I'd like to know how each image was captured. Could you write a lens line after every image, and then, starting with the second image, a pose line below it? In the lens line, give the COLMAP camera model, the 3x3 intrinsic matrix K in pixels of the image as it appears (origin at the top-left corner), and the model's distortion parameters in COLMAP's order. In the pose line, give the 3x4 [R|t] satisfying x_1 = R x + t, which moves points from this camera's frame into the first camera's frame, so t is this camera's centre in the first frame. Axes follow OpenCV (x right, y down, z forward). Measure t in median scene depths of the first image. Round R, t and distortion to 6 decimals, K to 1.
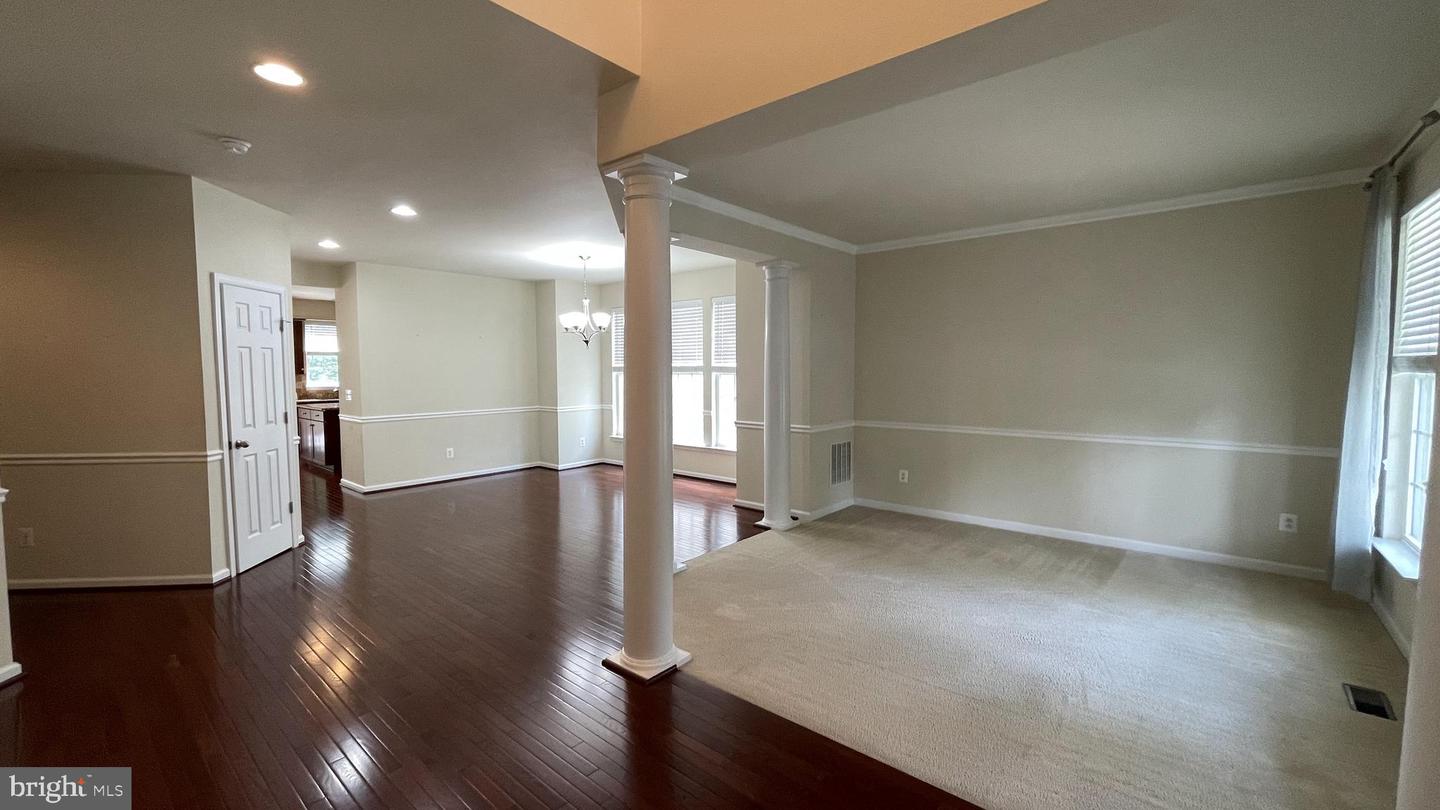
lens RADIAL K [[583.4, 0, 721.7], [0, 583.4, 399.6], [0, 0, 1]] dist [-0.000098, 0.000077]
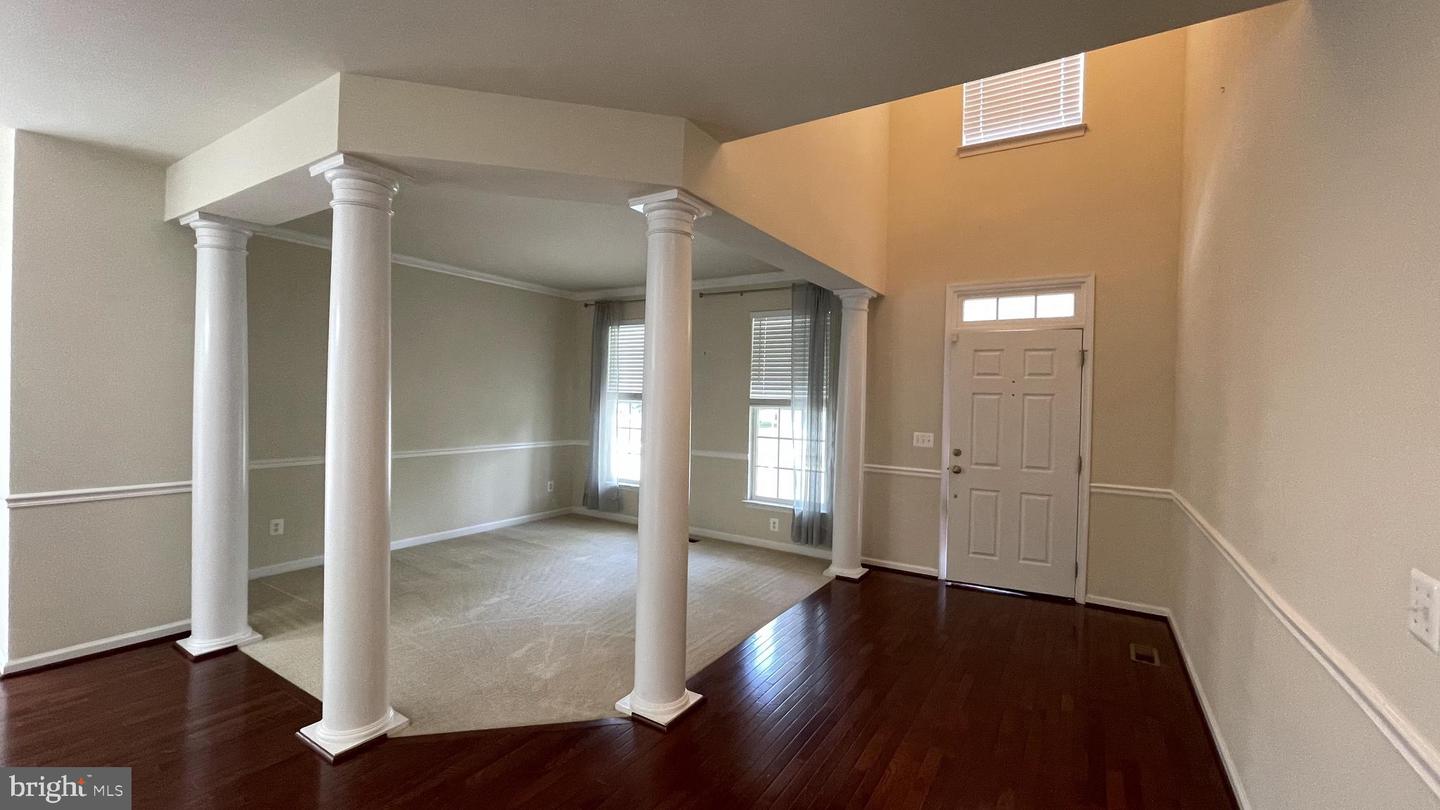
lens RADIAL K [[583.4, 0, 721.7], [0, 583.4, 399.6], [0, 0, 1]] dist [-0.000098, 0.000077]
pose [[-0.149444, -0.004957, 0.988758, -0.702880], [0.024986, 0.999649, 0.008789, -0.040948], [-0.988455, 0.026019, -0.149267, 0.662778]]
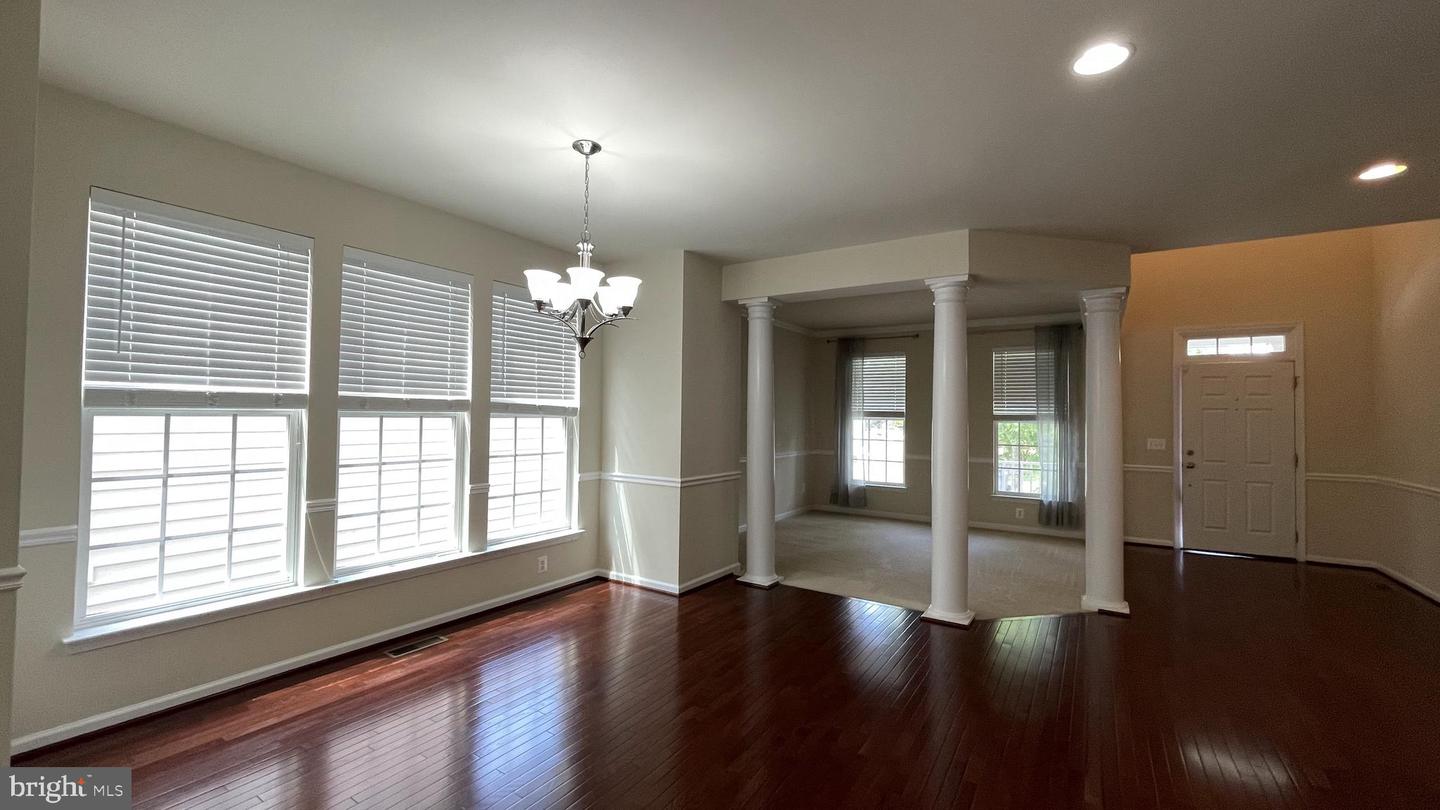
lens RADIAL K [[583.4, 0, 721.7], [0, 583.4, 399.6], [0, 0, 1]] dist [-0.000098, 0.000077]
pose [[-0.139653, 0.027457, 0.989820, -0.971693], [0.036002, 0.999095, -0.022635, -0.063919], [-0.989546, 0.032474, -0.140515, 1.408905]]
